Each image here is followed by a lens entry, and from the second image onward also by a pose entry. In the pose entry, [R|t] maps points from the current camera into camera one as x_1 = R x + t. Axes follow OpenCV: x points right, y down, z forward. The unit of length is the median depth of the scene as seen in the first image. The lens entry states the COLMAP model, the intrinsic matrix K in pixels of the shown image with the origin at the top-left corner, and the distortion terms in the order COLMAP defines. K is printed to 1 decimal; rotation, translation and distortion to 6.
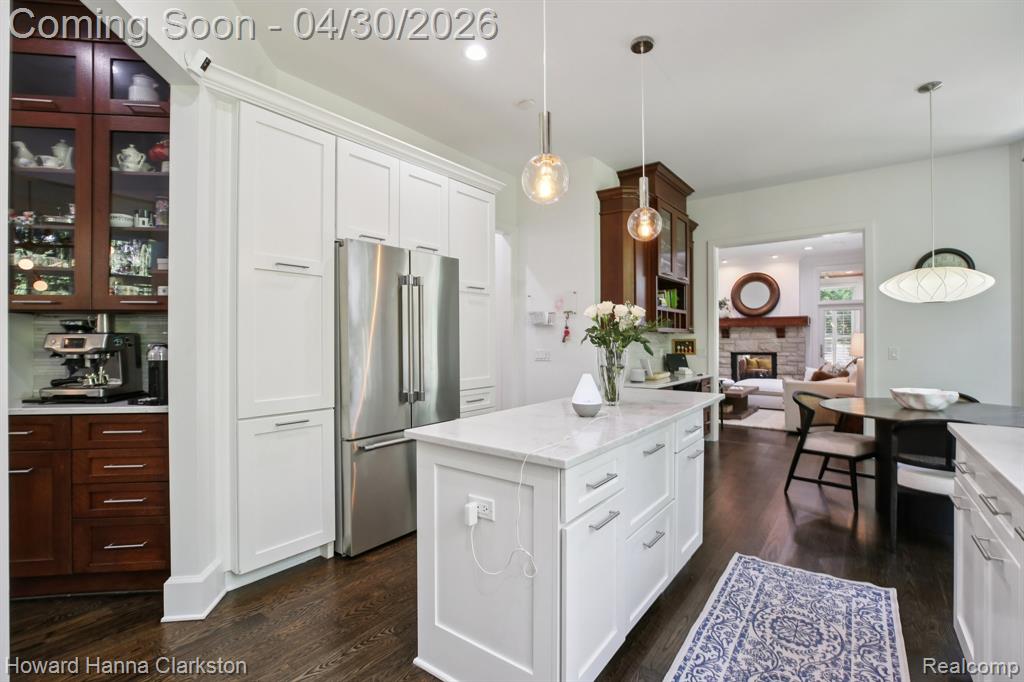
lens RADIAL K [[469.7, 0, 512.0], [0, 469.7, 341.0], [0, 0, 1]] dist [-0.001248, -0.000104]
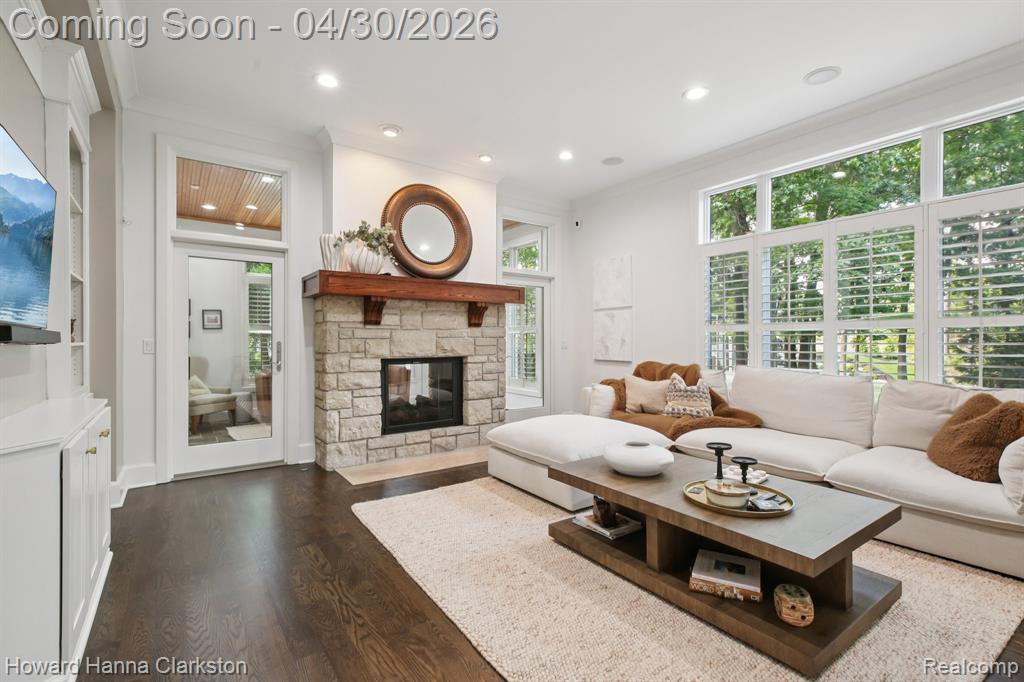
lens RADIAL K [[469.7, 0, 512.0], [0, 469.7, 341.0], [0, 0, 1]] dist [-0.001248, -0.000104]
pose [[0.299956, 0.000678, 0.953953, 0.103731], [-0.001017, 0.999999, -0.000391, 0.008498], [-0.953953, -0.000853, 0.299956, 0.798331]]
